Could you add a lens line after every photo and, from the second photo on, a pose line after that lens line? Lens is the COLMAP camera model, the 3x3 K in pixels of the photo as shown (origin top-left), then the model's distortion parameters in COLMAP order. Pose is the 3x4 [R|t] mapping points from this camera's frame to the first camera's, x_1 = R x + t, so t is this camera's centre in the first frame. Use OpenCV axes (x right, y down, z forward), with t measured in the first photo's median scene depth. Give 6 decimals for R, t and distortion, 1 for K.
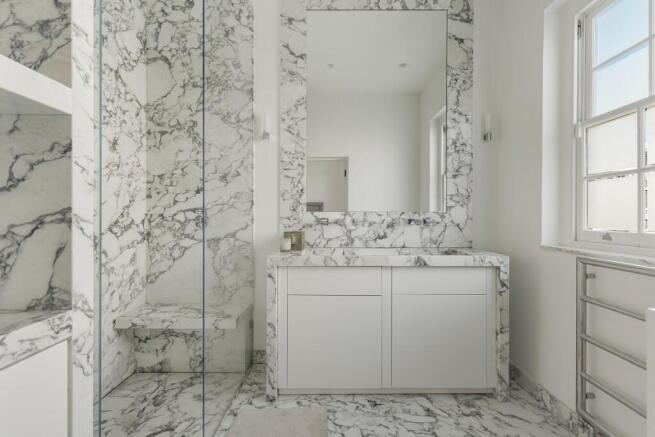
lens RADIAL K [[298.7, 0, 328.7], [0, 298.7, 217.1], [0, 0, 1]] dist [-0.001551, -0.000047]
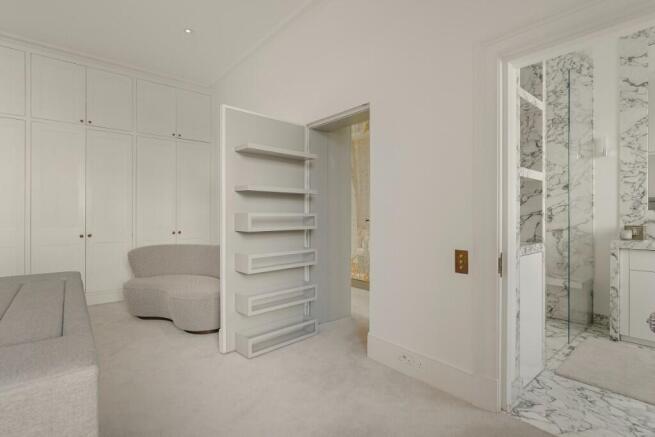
lens RADIAL K [[321.7, 0, 329.2], [0, 321.7, 216.2], [0, 0, 1]] dist [0.000562, 0.000661]
pose [[0.652949, -0.001036, -0.757401, 0.071212], [-0.001291, 0.999996, -0.002481, 0.012766], [0.757401, 0.002598, 0.652945, -0.859418]]
